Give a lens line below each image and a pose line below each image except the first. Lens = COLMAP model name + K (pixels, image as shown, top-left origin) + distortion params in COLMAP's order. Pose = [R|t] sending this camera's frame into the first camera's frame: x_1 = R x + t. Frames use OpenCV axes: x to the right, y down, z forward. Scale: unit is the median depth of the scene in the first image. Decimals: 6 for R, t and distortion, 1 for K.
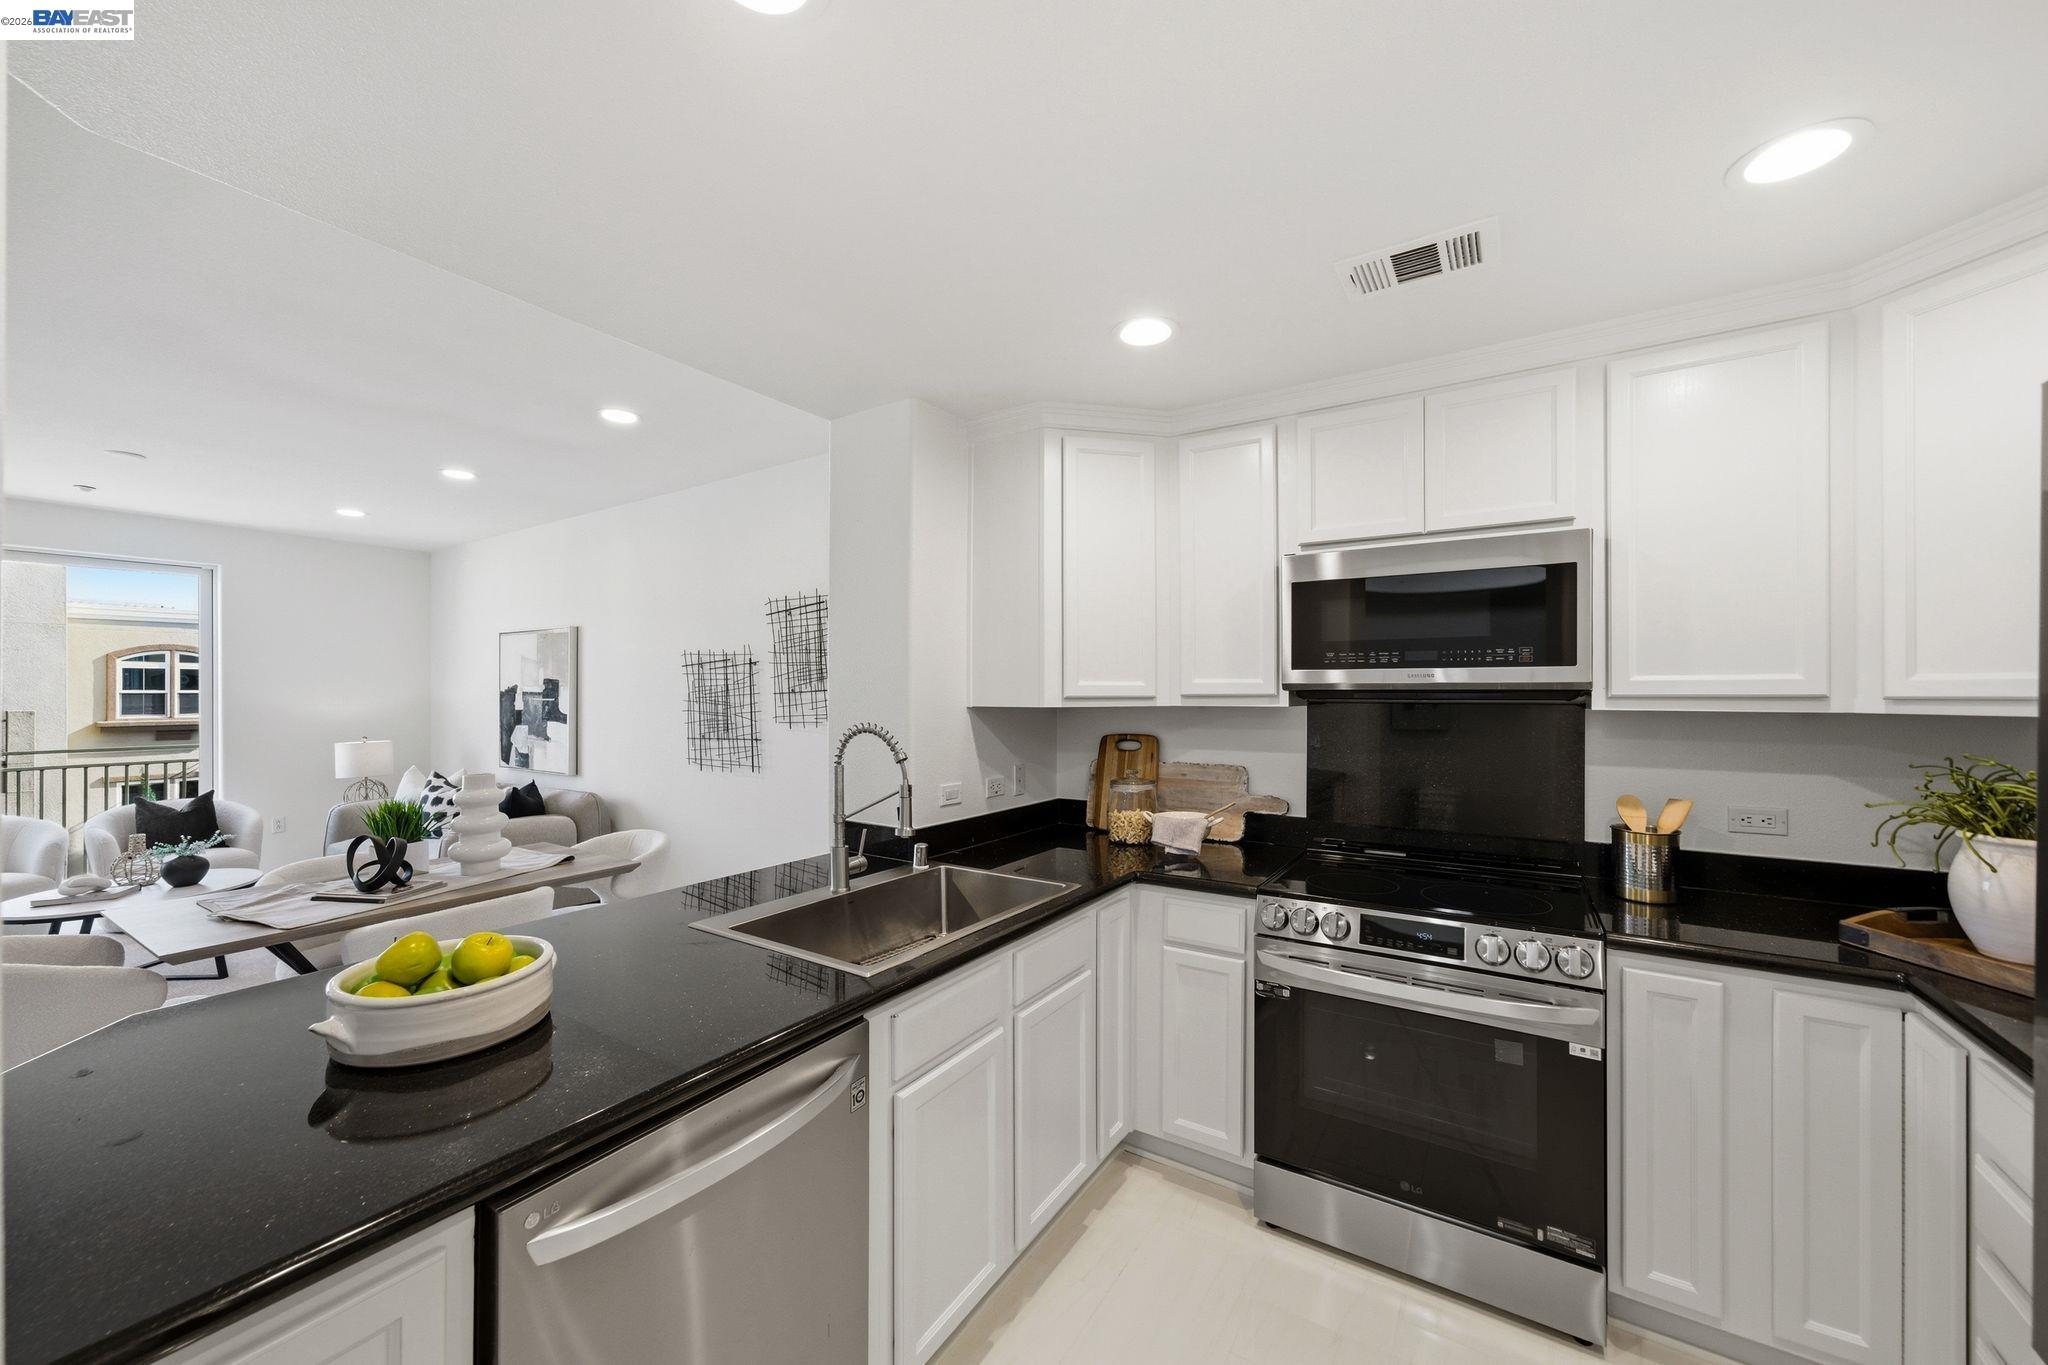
lens RADIAL K [[761.9, 0, 1034.5], [0, 761.9, 688.6], [0, 0, 1]] dist [-0.003819, 0.000731]
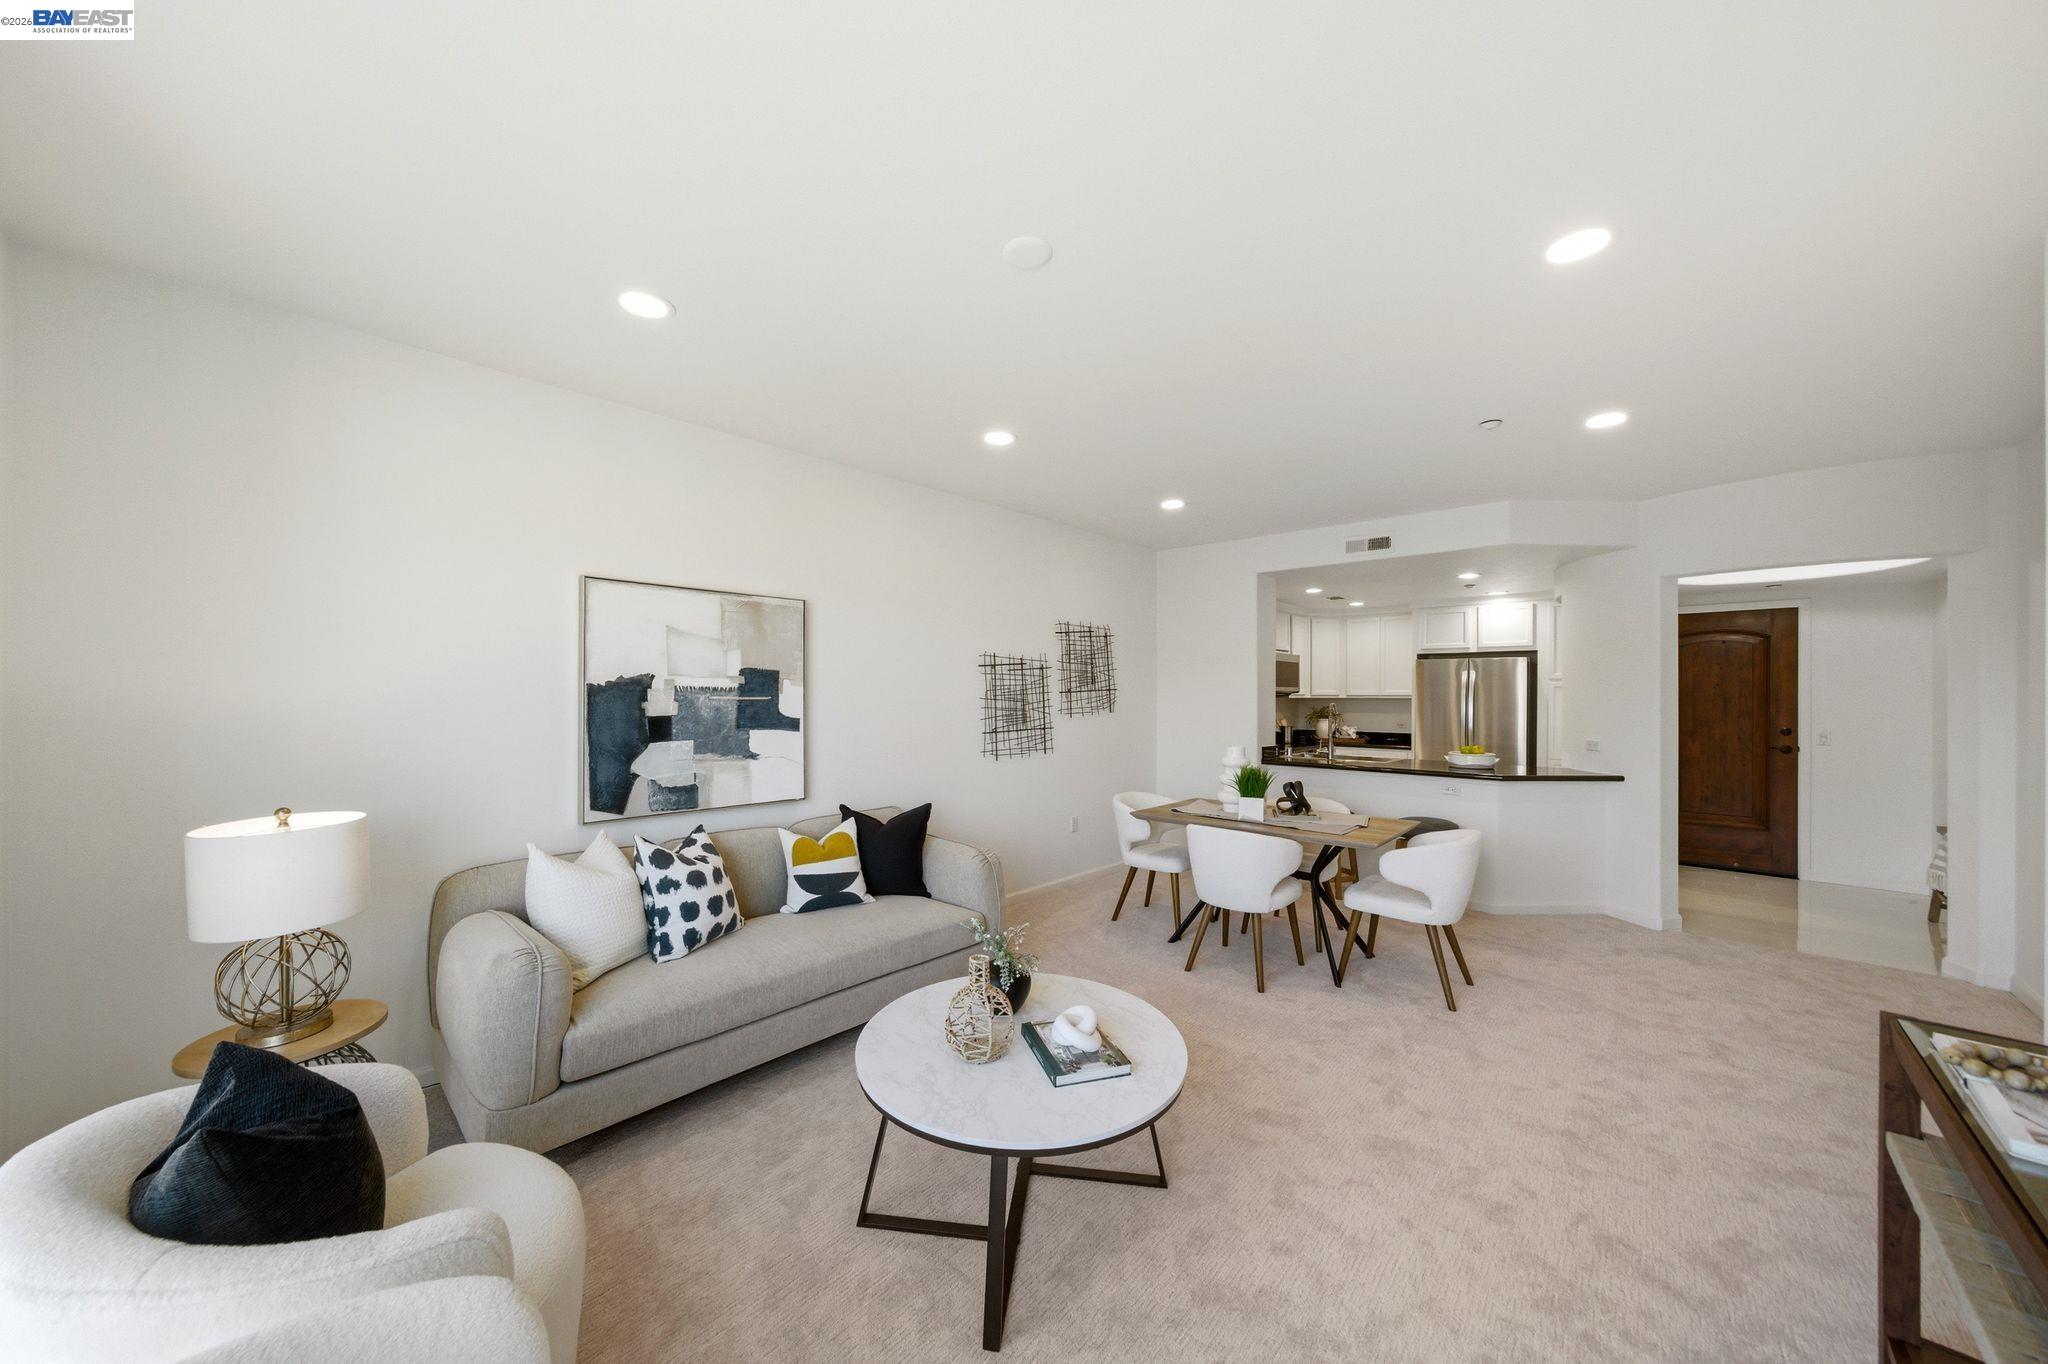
lens RADIAL K [[741.3, 0, 1026.5], [0, 741.3, 690.9], [0, 0, 1]] dist [0.017326, -0.000094]
pose [[0.149121, 0.012627, 0.988738, -2.495086], [-0.003817, 0.999918, -0.012194, 0.030180], [-0.988812, -0.001956, 0.149157, 1.311892]]
